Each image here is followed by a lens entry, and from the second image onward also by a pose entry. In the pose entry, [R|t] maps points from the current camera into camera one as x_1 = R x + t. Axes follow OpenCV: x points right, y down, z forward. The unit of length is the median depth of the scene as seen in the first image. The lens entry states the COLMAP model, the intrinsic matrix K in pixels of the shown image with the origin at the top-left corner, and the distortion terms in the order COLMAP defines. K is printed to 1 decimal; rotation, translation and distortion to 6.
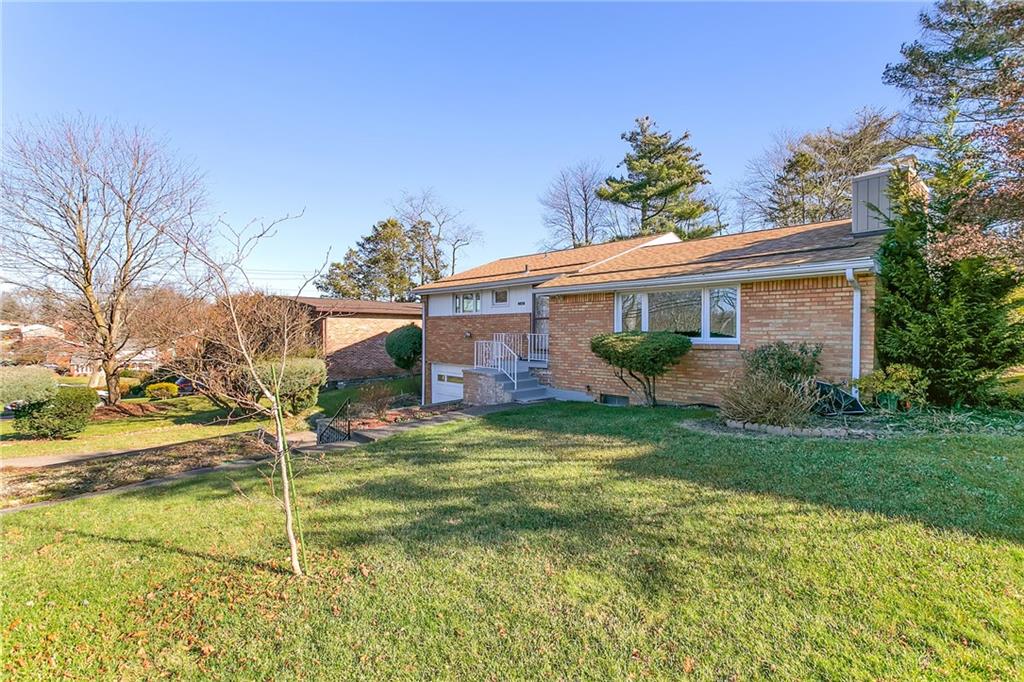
lens RADIAL K [[417.8, 0, 512.0], [0, 417.8, 341.0], [0, 0, 1]] dist [-0.000108, -0.000013]
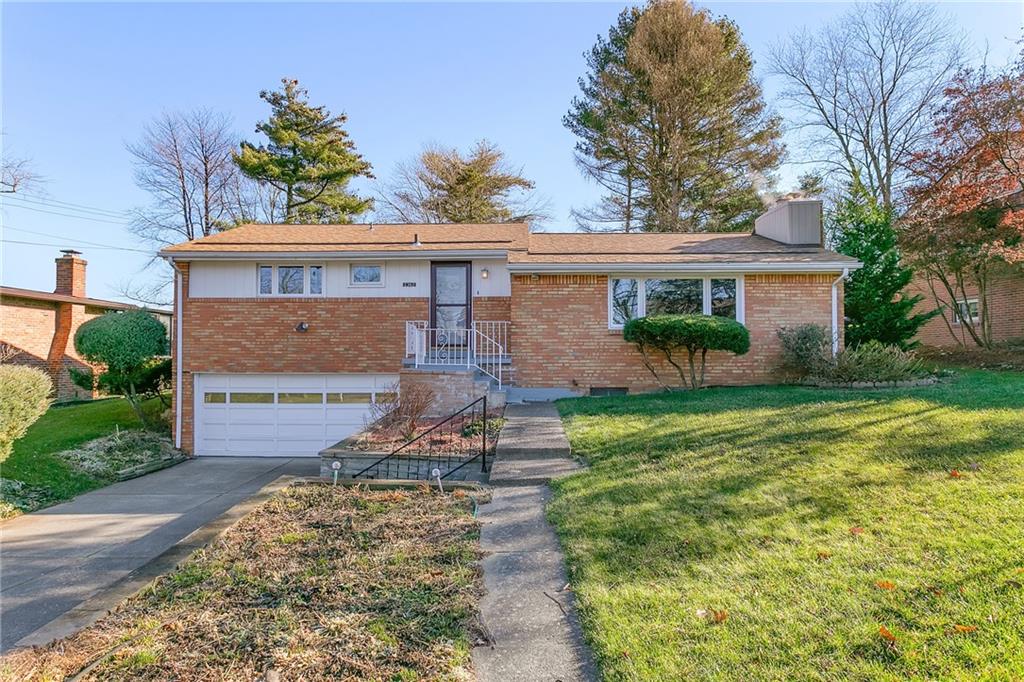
lens RADIAL K [[502.3, 0, 512.0], [0, 502.3, 341.0], [0, 0, 1]] dist [-0.000111, 0.000006]
pose [[0.771938, 0.007576, 0.635653, -0.577163], [0.008503, 0.999716, -0.022241, 0.046982], [-0.635641, 0.022573, 0.771654, 0.267196]]
